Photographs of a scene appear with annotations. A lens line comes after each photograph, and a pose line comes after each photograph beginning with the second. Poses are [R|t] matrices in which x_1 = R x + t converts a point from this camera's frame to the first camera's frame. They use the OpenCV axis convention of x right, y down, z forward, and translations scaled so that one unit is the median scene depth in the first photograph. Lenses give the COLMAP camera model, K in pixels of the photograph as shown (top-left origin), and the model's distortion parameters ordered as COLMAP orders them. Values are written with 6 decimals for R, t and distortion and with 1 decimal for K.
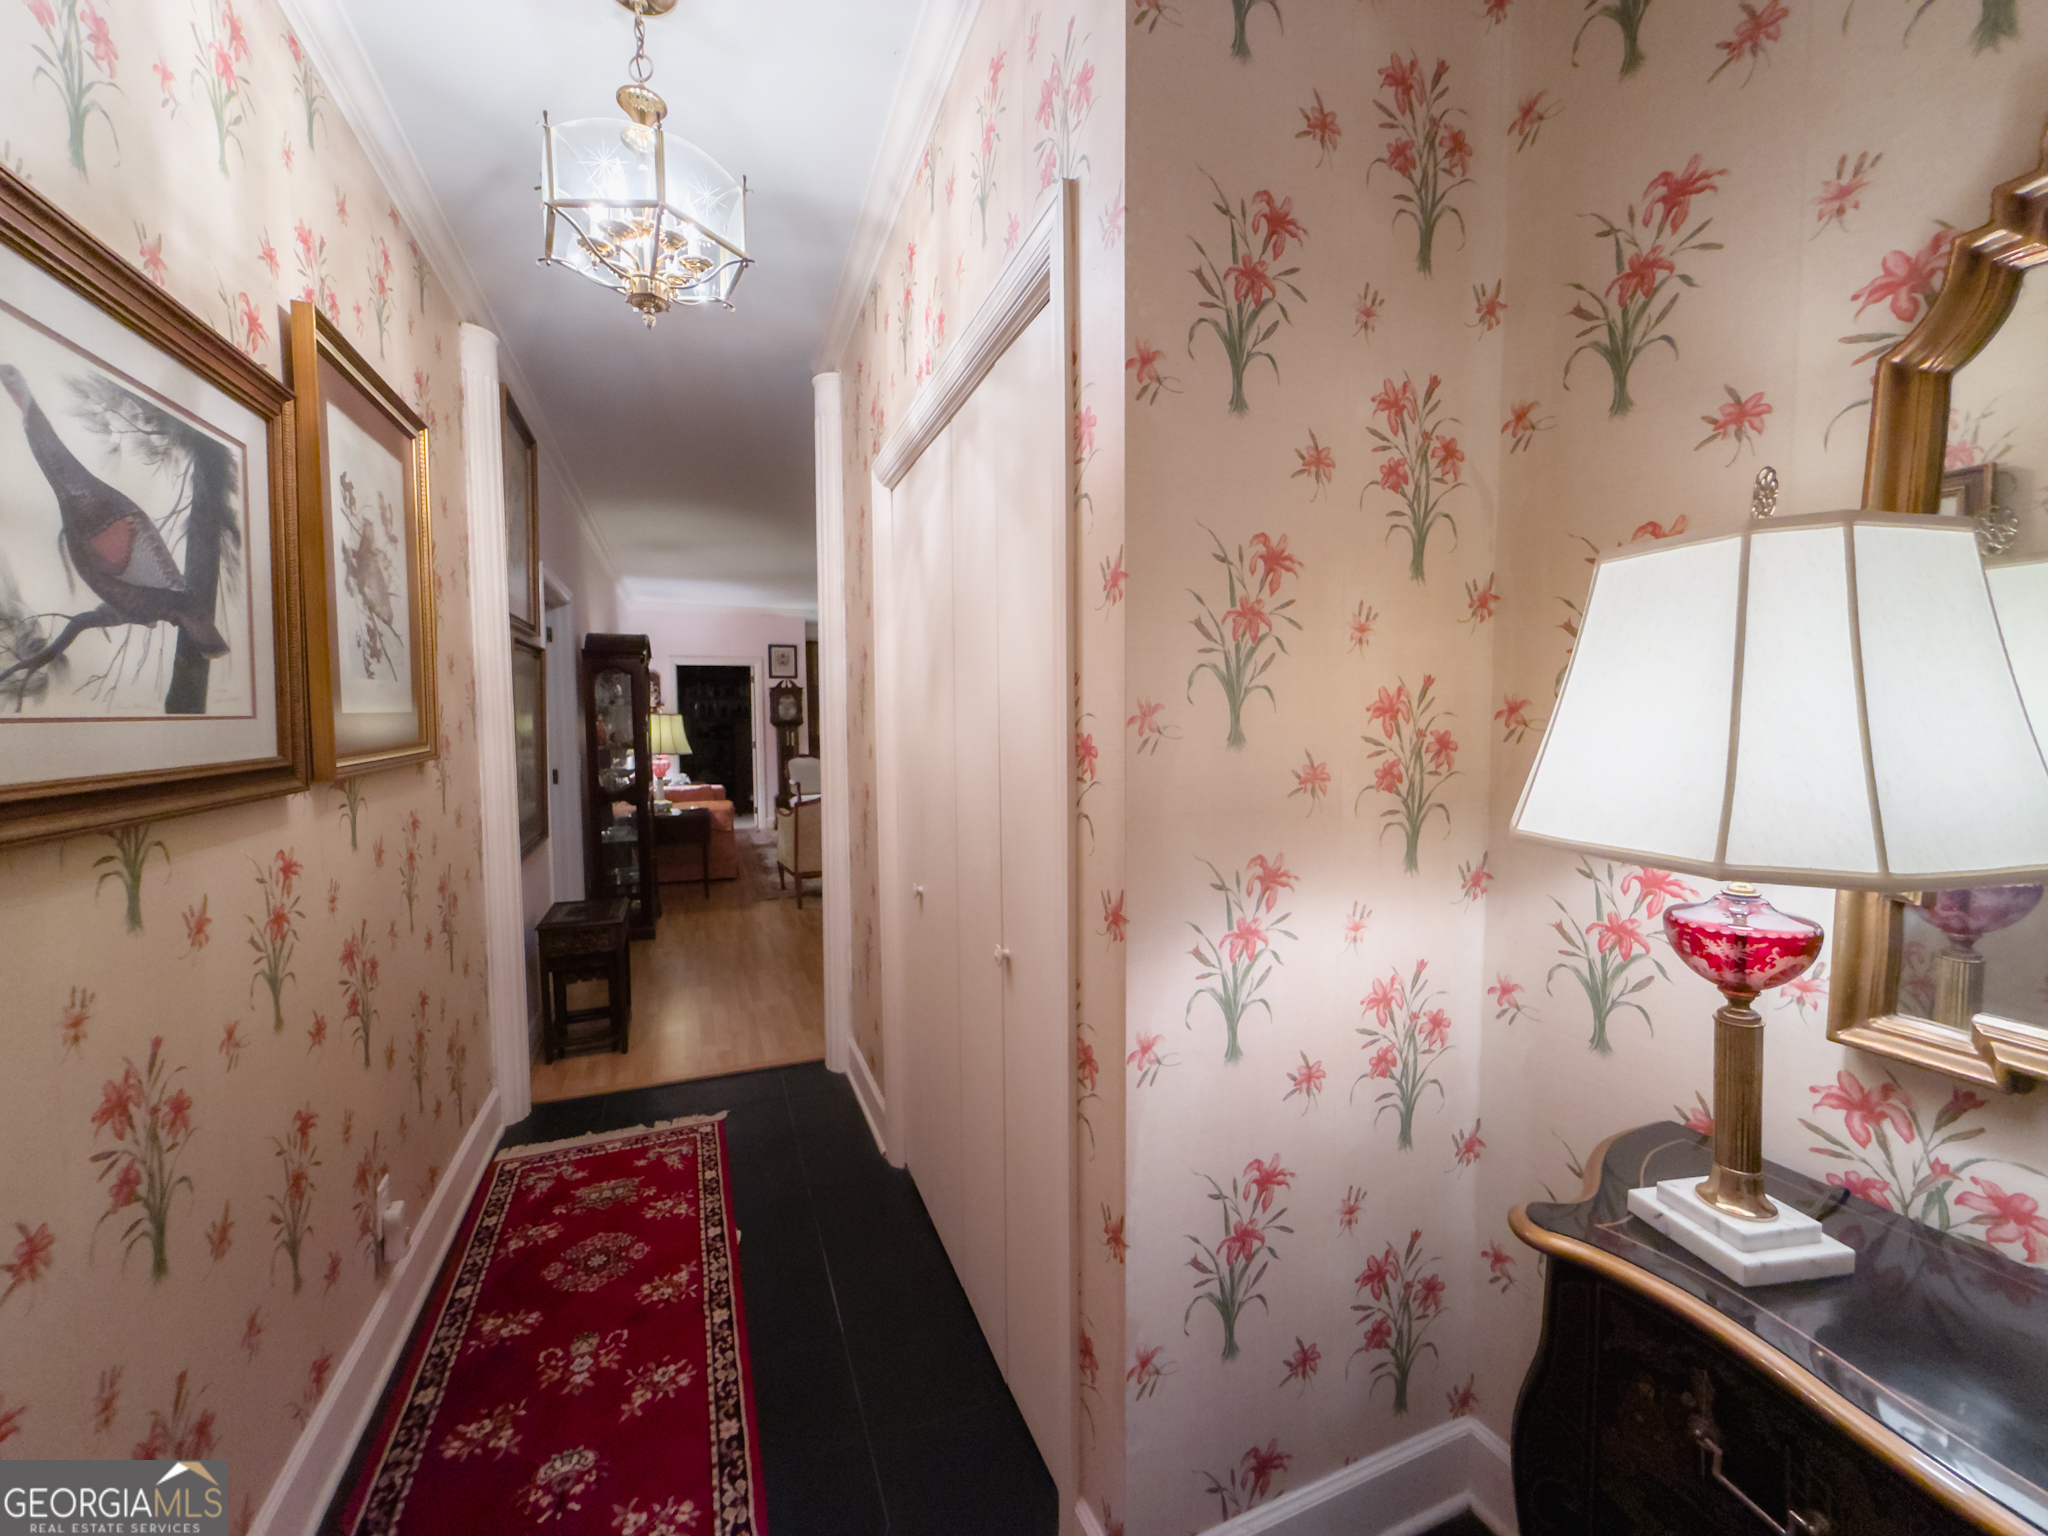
lens RADIAL K [[819.6, 0, 1017.0], [0, 819.6, 763.3], [0, 0, 1]] dist [-0.001645, 0.000995]
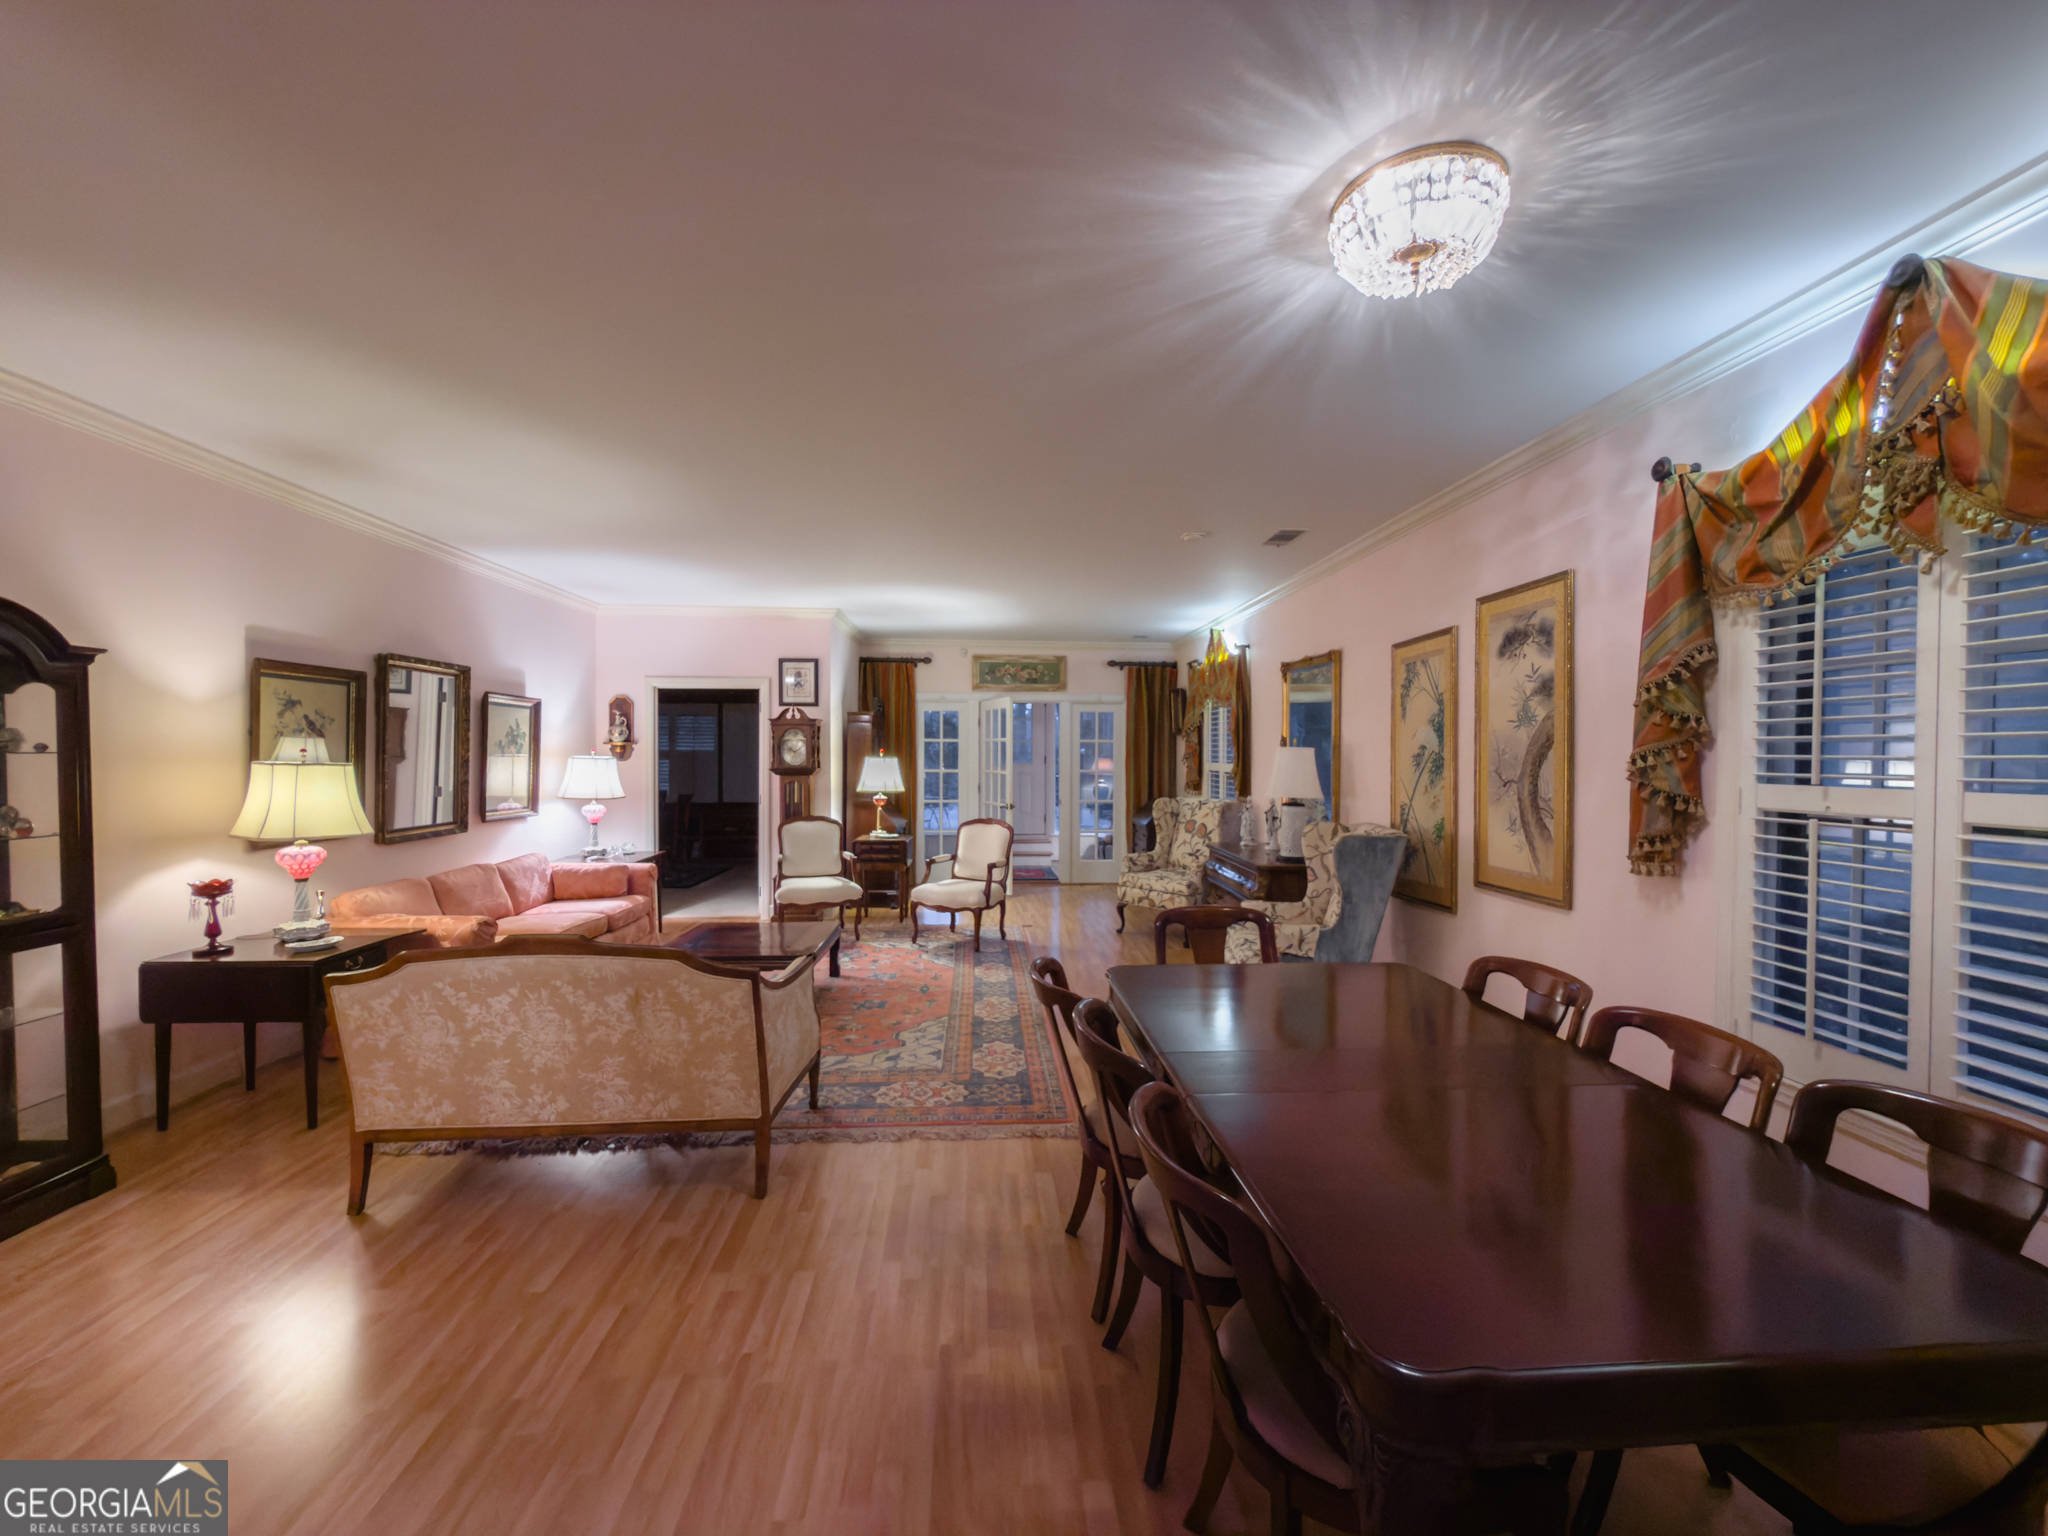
lens RADIAL K [[816.0, 0, 1024.0], [0, 816.0, 768.0], [0, 0, 1]] dist [0.000465, 0.000320]
pose [[0.948883, 0.017997, -0.315115, 0.119650], [-0.030986, 0.998862, -0.036258, -0.032004], [0.314104, 0.044169, 0.948361, 0.408964]]
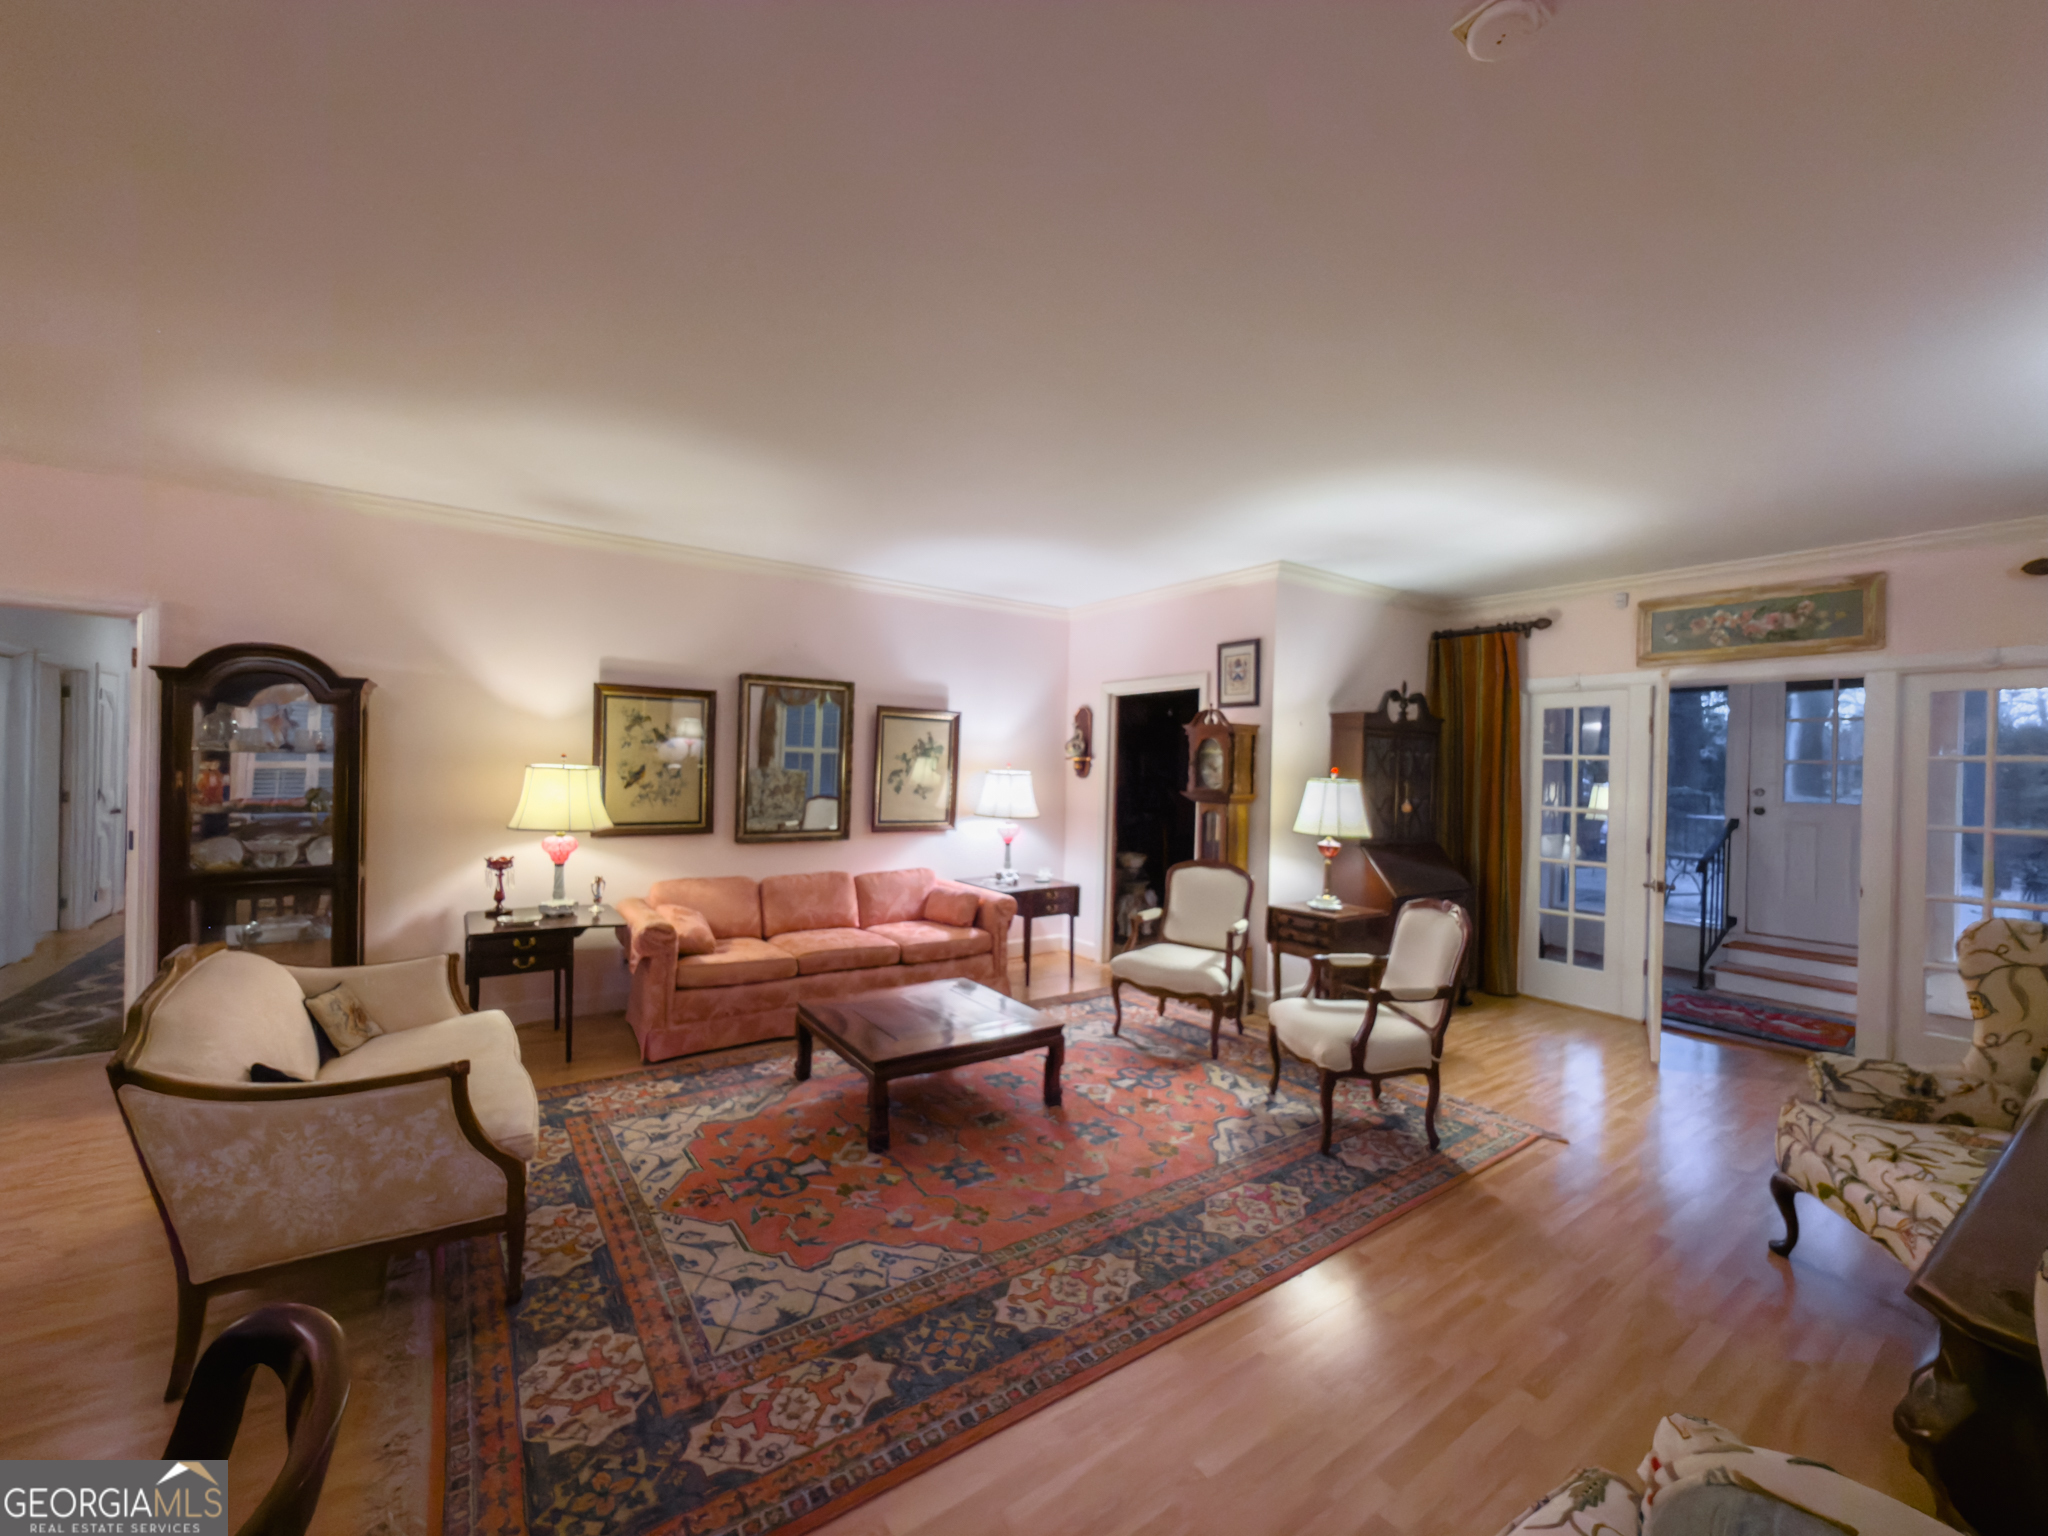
lens RADIAL K [[819.6, 0, 1017.0], [0, 819.6, 763.3], [0, 0, 1]] dist [-0.001645, 0.000995]
pose [[0.234362, 0.008043, -0.972116, 0.176016], [-0.082711, 0.996505, -0.011696, -0.052958], [0.968625, 0.083146, 0.234208, 0.766327]]
